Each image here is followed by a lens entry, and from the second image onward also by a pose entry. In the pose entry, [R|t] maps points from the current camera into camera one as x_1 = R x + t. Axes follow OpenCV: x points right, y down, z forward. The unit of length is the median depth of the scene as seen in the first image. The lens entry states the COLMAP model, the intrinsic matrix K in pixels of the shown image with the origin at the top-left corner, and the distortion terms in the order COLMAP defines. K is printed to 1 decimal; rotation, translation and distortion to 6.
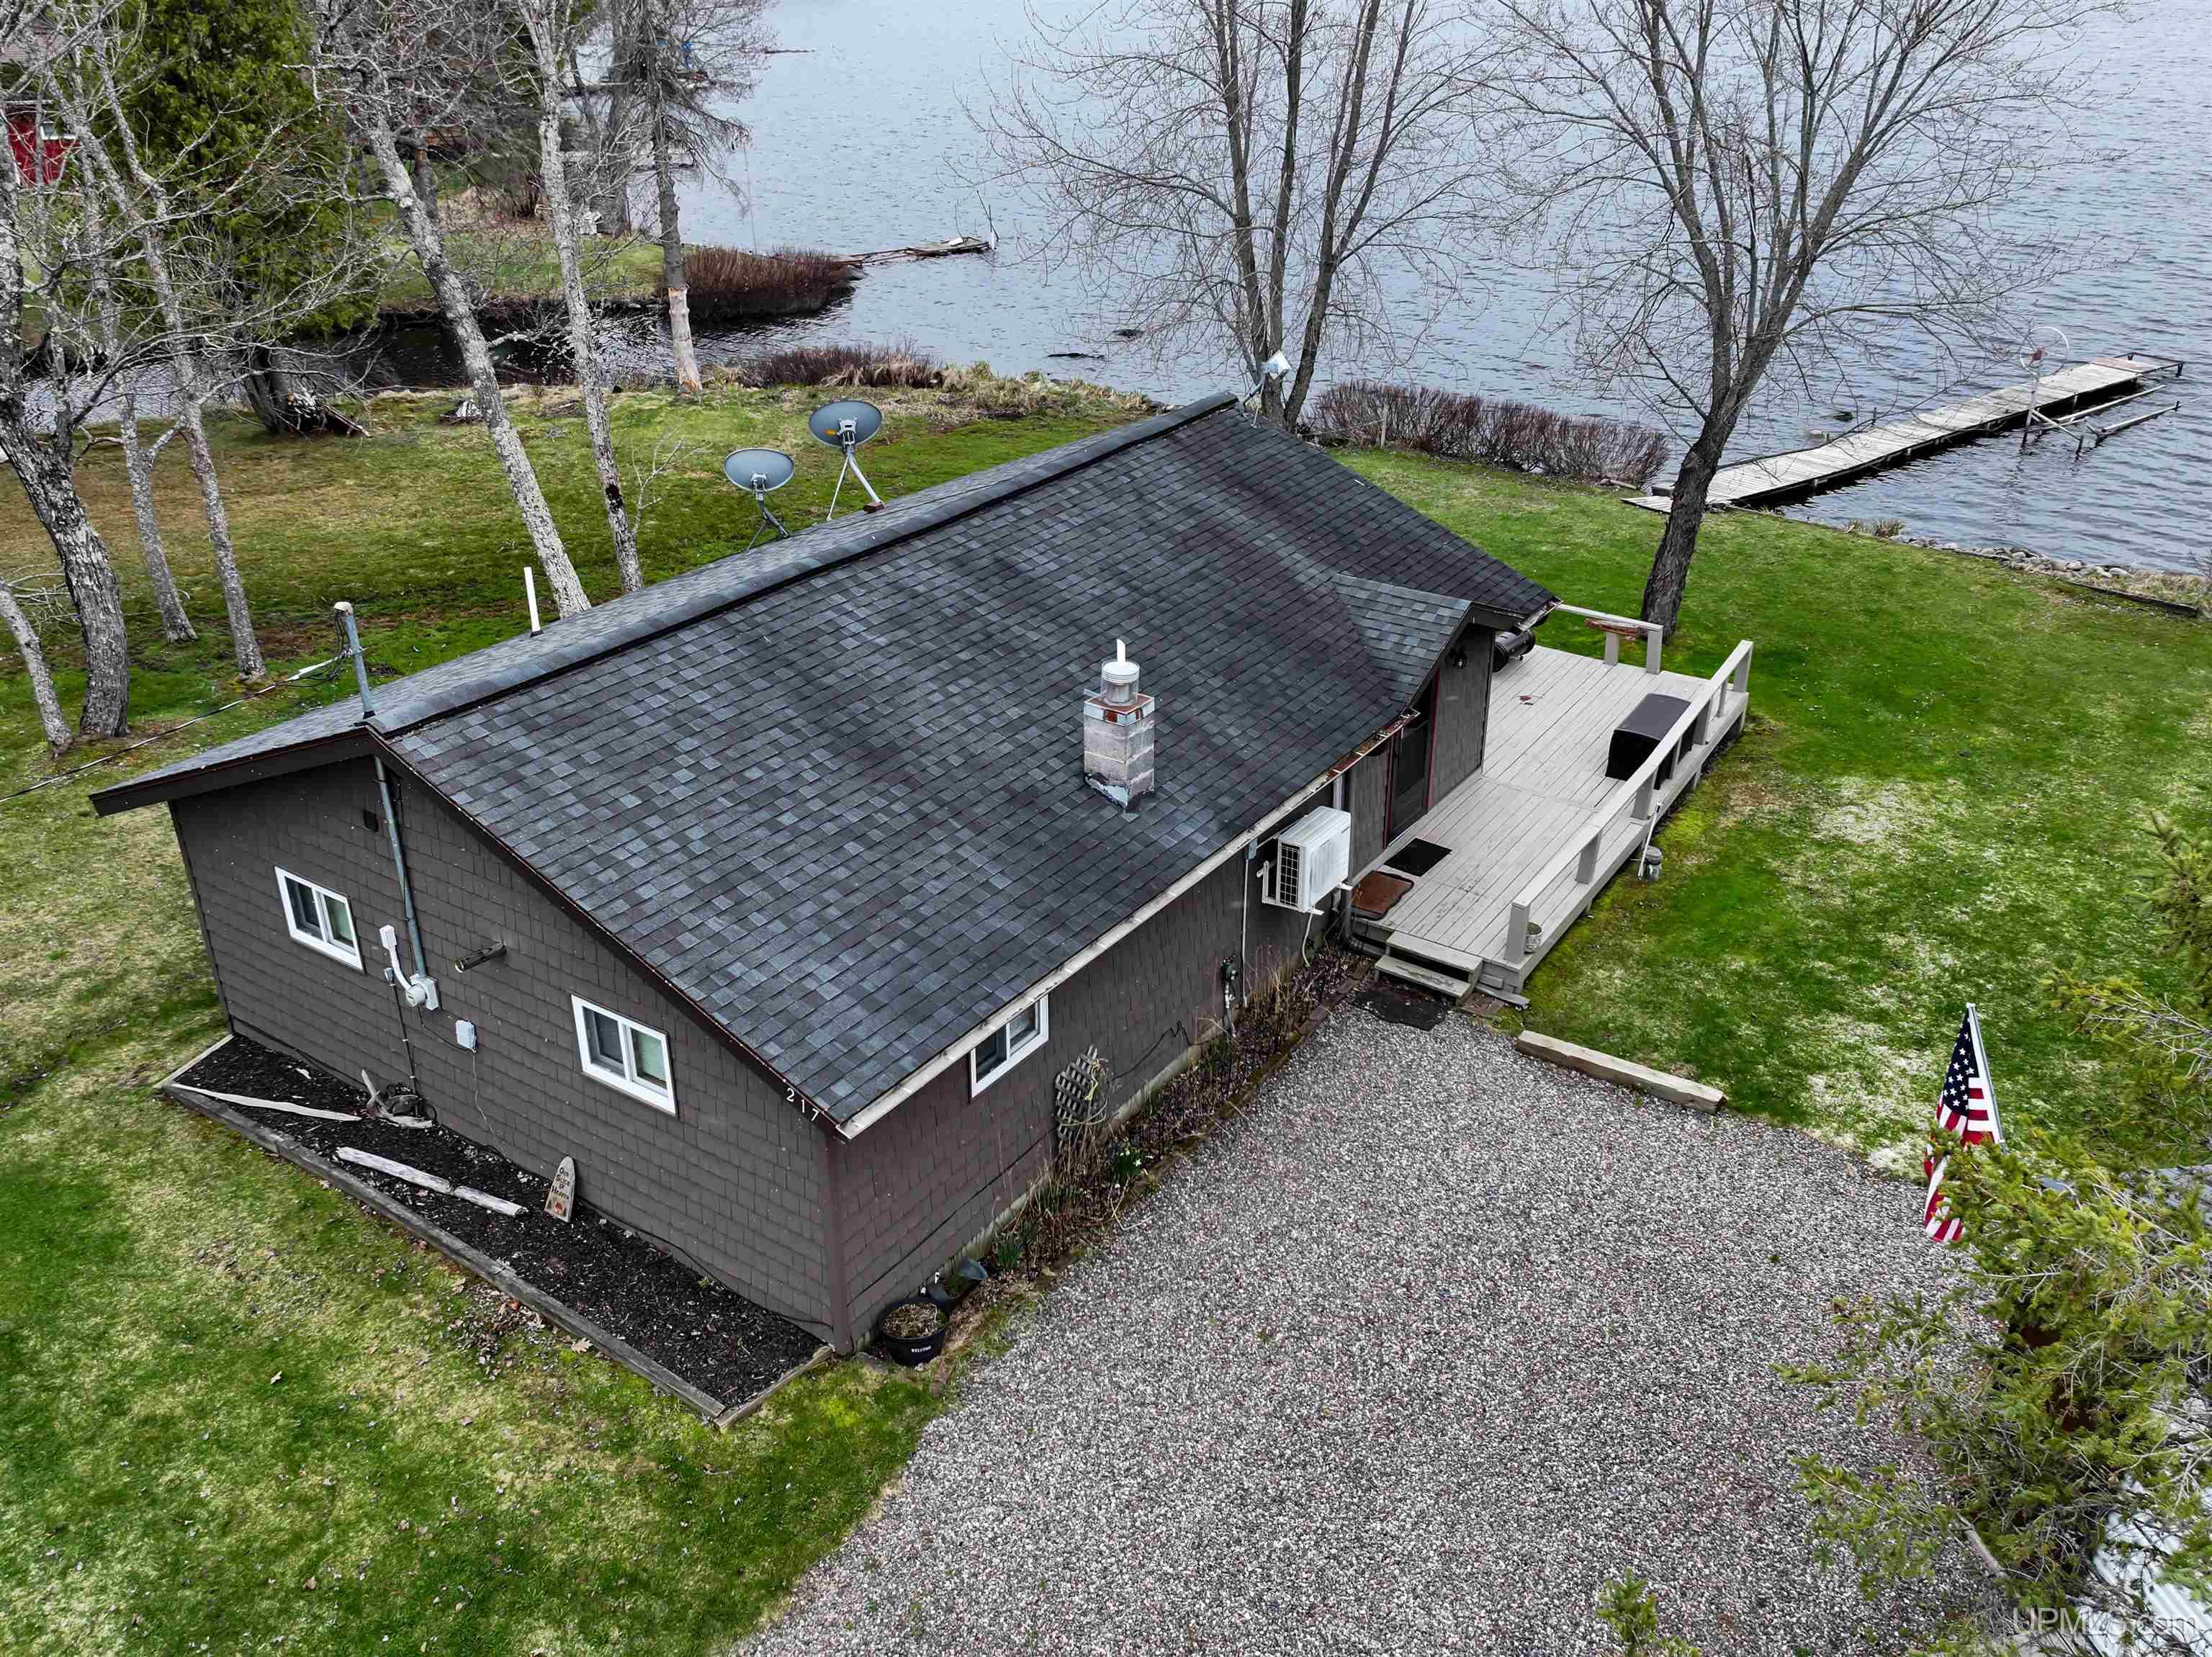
lens RADIAL K [[1800.7, 0, 1100.7], [0, 1800.7, 828.3], [0, 0, 1]] dist [0.010130, -0.007442]
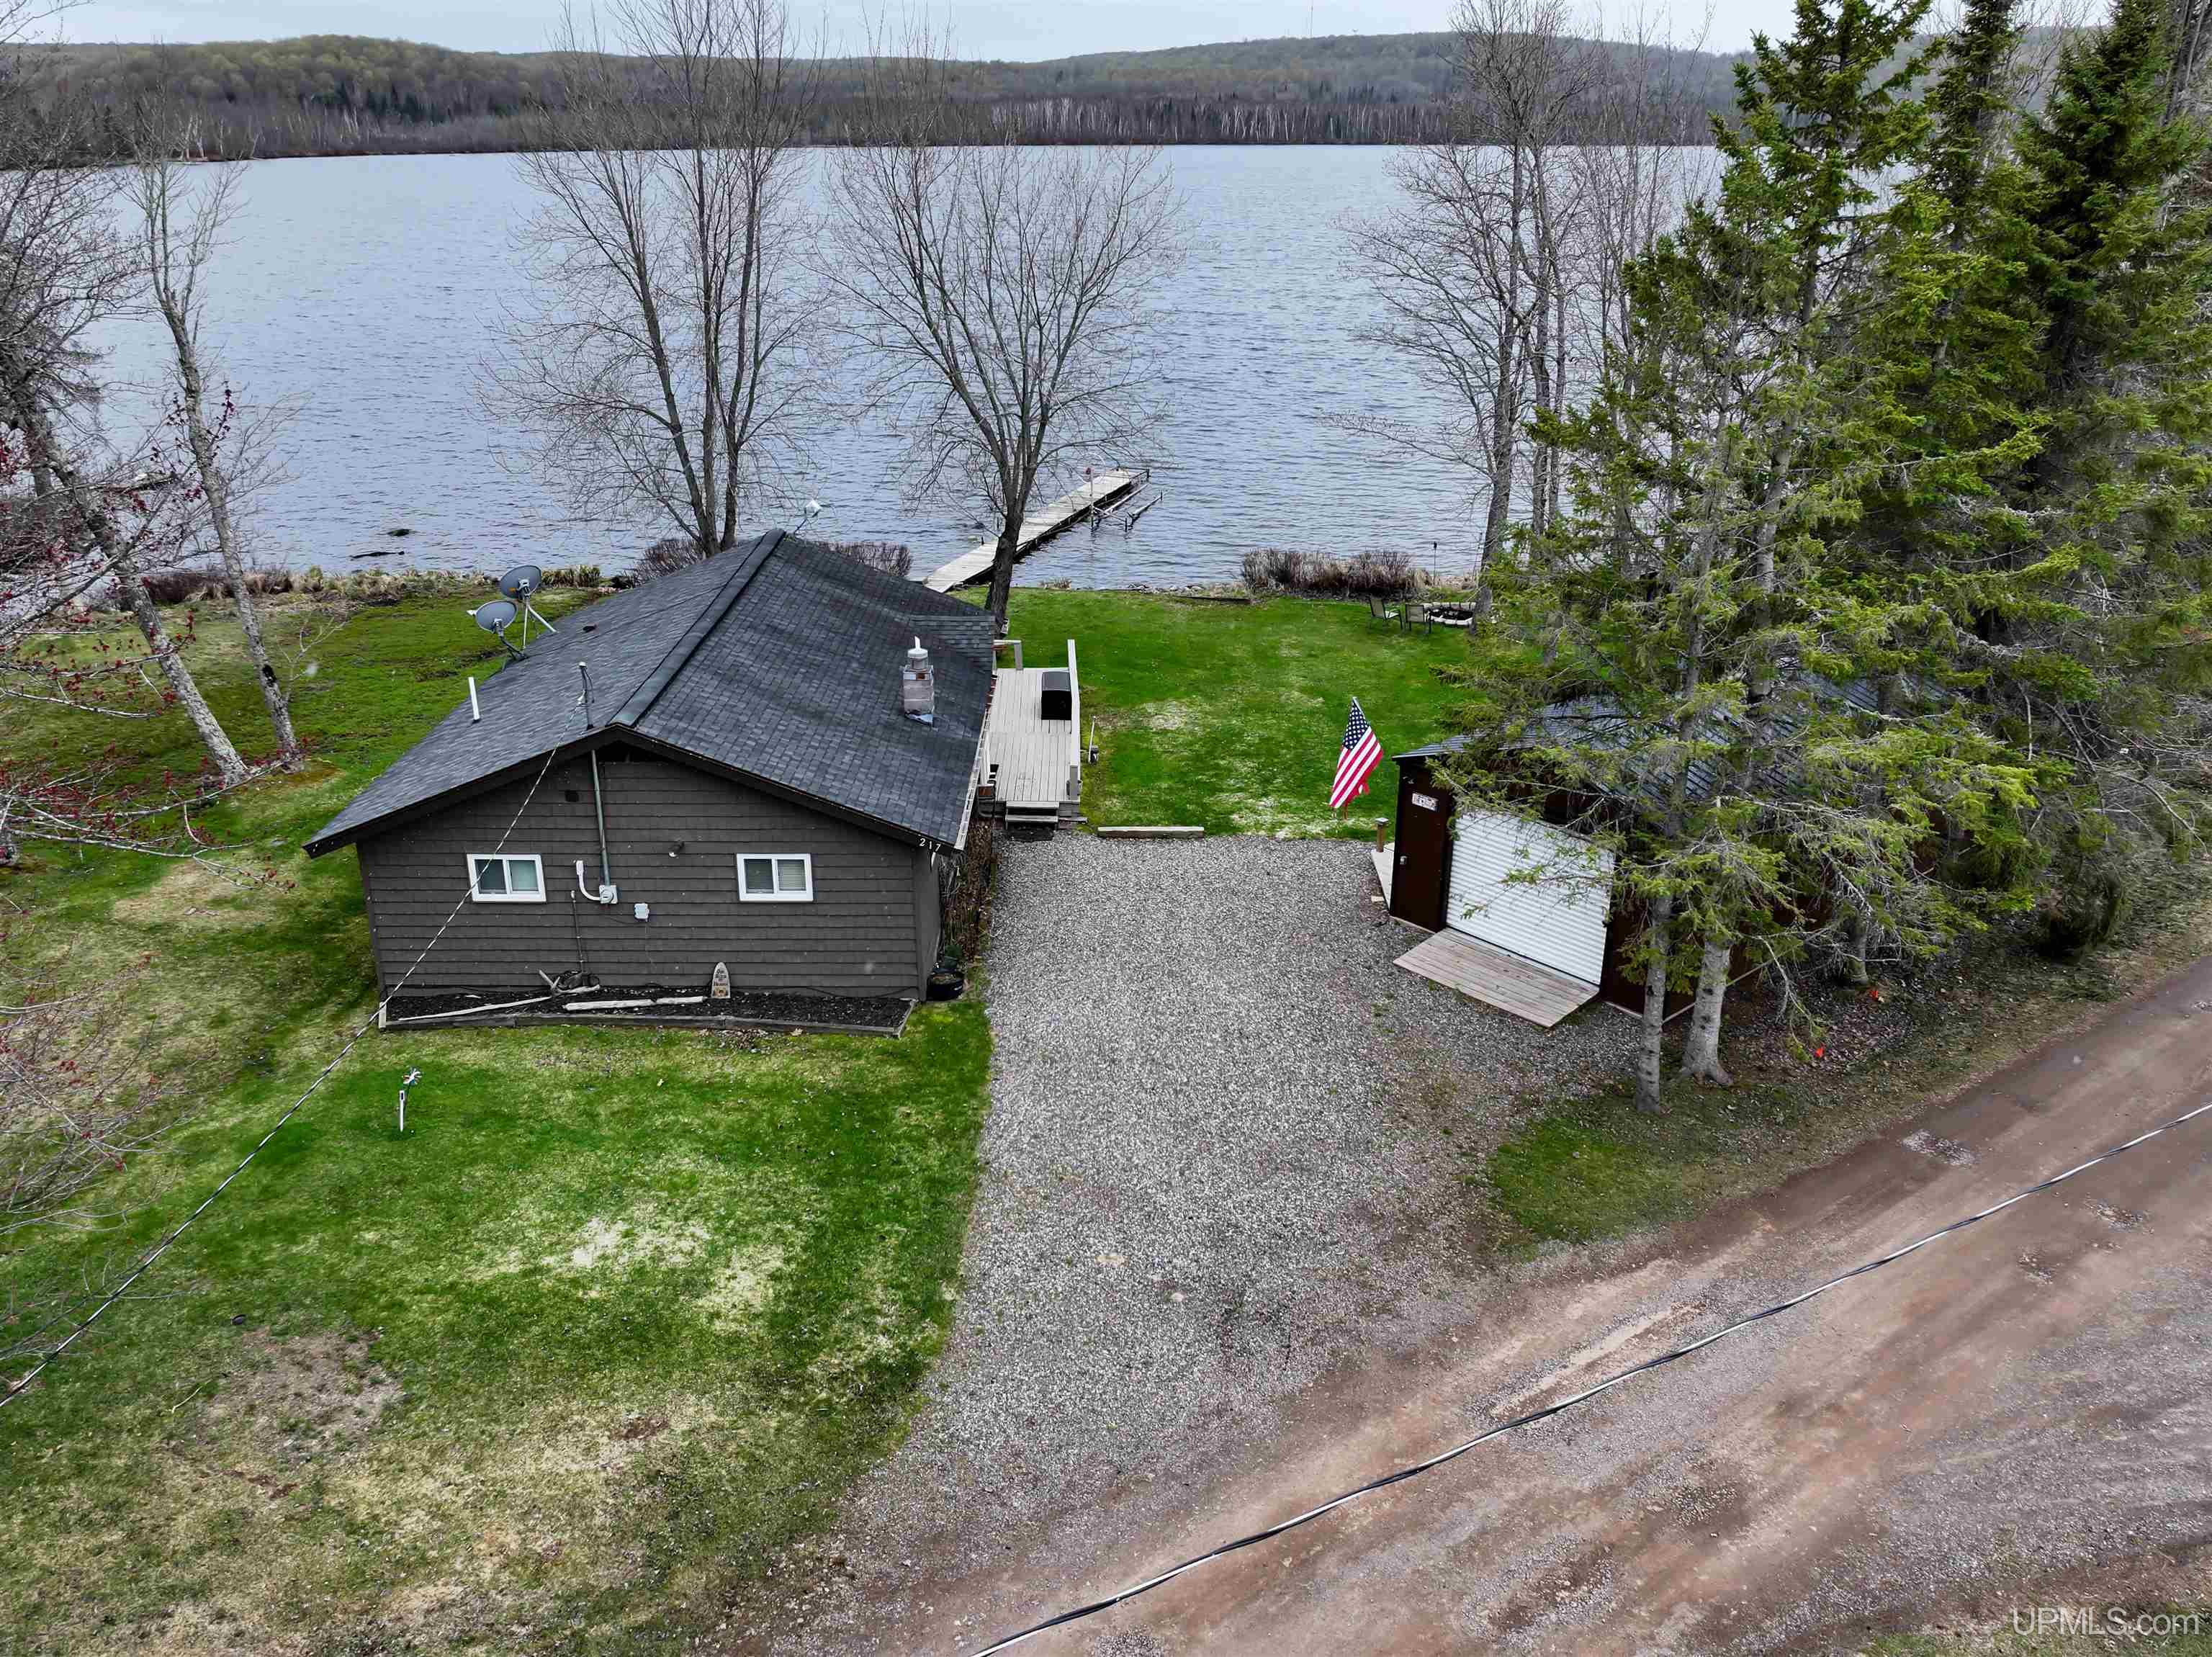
lens RADIAL K [[1800.7, 0, 1100.7], [0, 1800.7, 828.3], [0, 0, 1]] dist [0.010130, -0.007442]
pose [[0.830634, -0.200930, 0.519301, -0.703784], [0.249572, 0.968043, -0.024637, 0.153962], [-0.497756, 0.150067, 0.854236, -0.571521]]
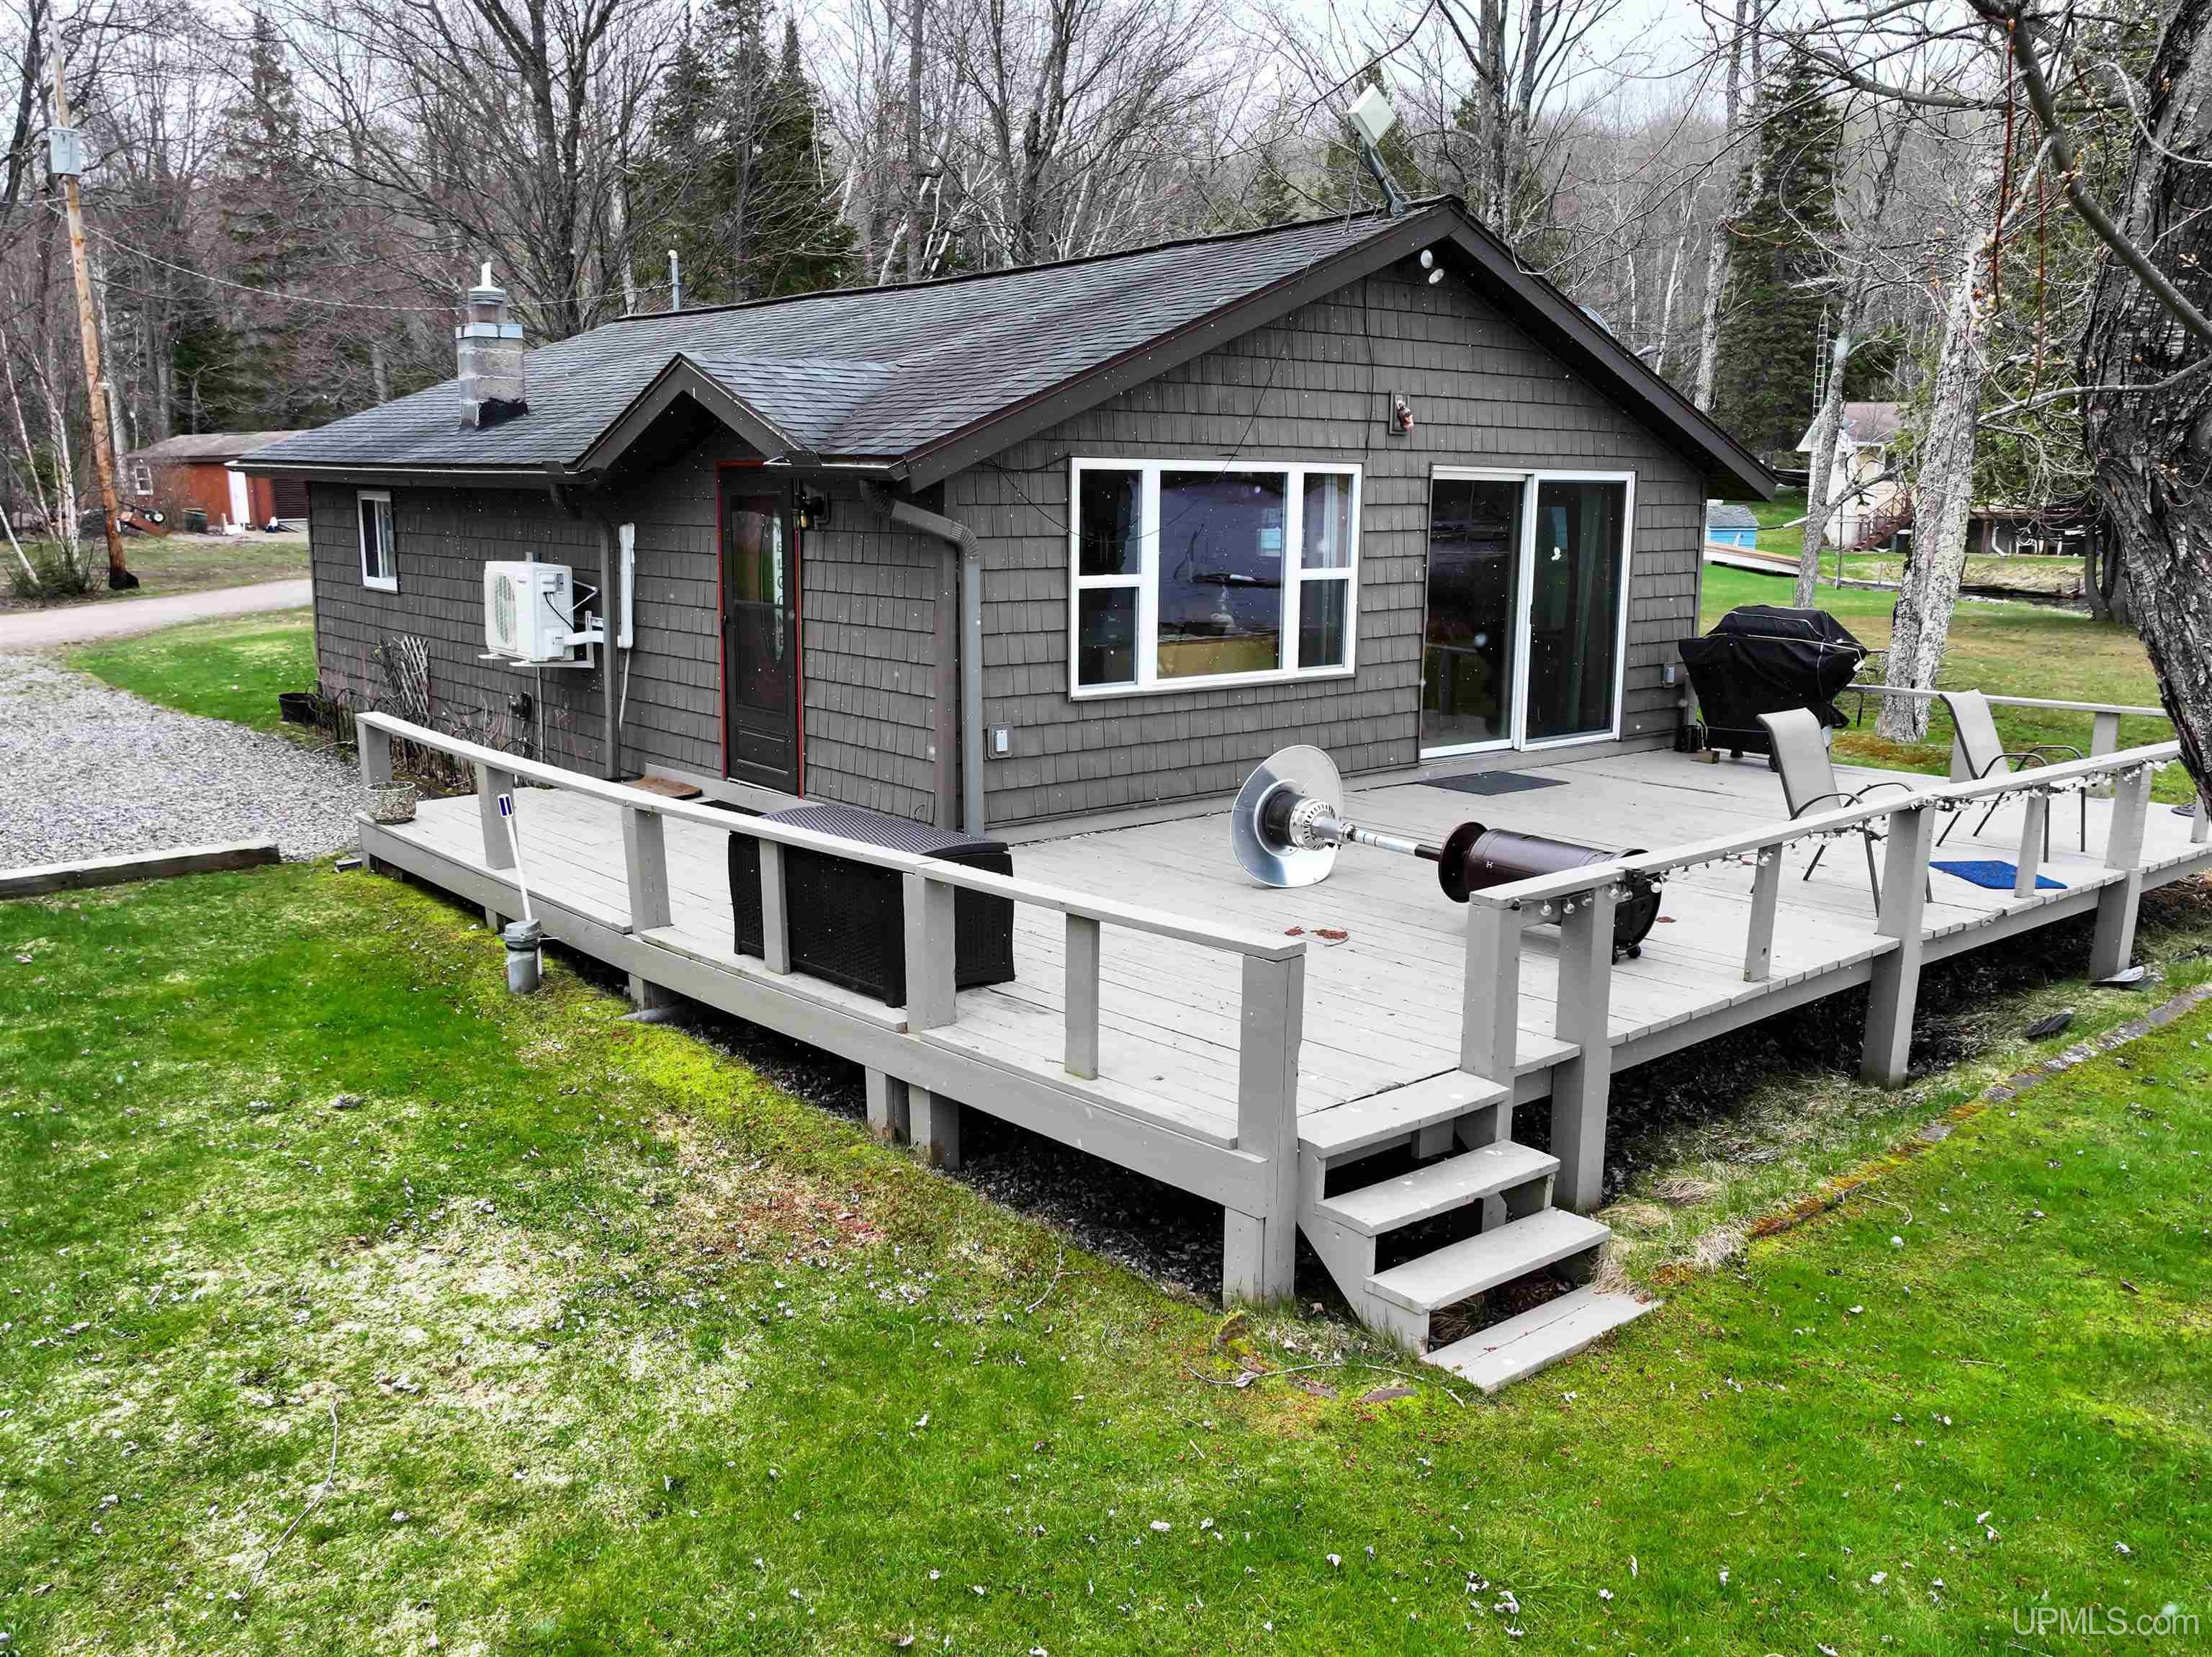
lens RADIAL K [[1800.7, 0, 1100.7], [0, 1800.7, 828.3], [0, 0, 1]] dist [0.010130, -0.007442]
pose [[-0.275969, 0.180415, -0.944082, 0.787718], [-0.440791, 0.849092, 0.291112, -0.234440], [0.854134, 0.496481, -0.154797, 1.334361]]
